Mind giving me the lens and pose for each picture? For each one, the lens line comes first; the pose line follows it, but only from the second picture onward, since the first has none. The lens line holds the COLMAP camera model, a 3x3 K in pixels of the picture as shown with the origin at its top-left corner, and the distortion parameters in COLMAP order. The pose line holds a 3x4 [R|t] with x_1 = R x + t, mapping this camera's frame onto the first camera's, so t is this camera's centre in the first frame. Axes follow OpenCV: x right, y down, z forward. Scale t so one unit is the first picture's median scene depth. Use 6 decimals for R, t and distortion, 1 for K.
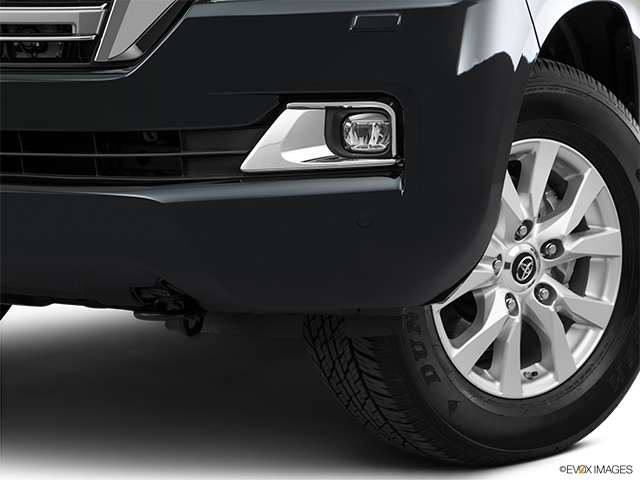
lens RADIAL K [[1370.6, 0, 321.7], [0, 1370.6, 240.6], [0, 0, 1]] dist [0.153507, 0.000000]
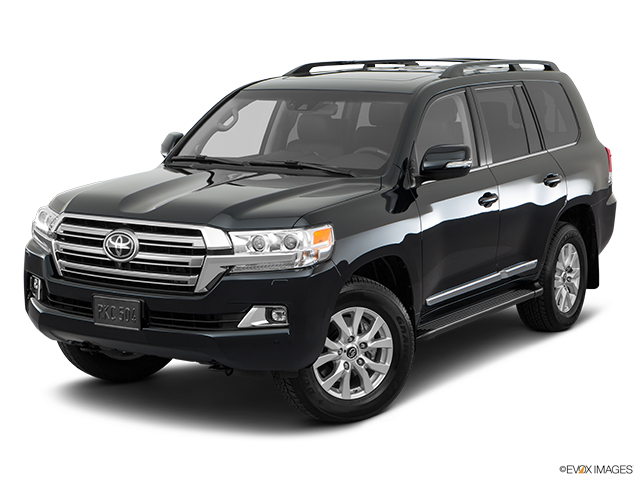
lens RADIAL K [[1168.4, 0, 317.4], [0, 1168.4, 242.2], [0, 0, 1]] dist [0.029433, 0.000000]
pose [[0.992105, 0.013127, -0.124724, 0.375134], [-0.013391, 0.999910, -0.001285, -0.201657], [0.124696, 0.002945, 0.992191, -1.365410]]
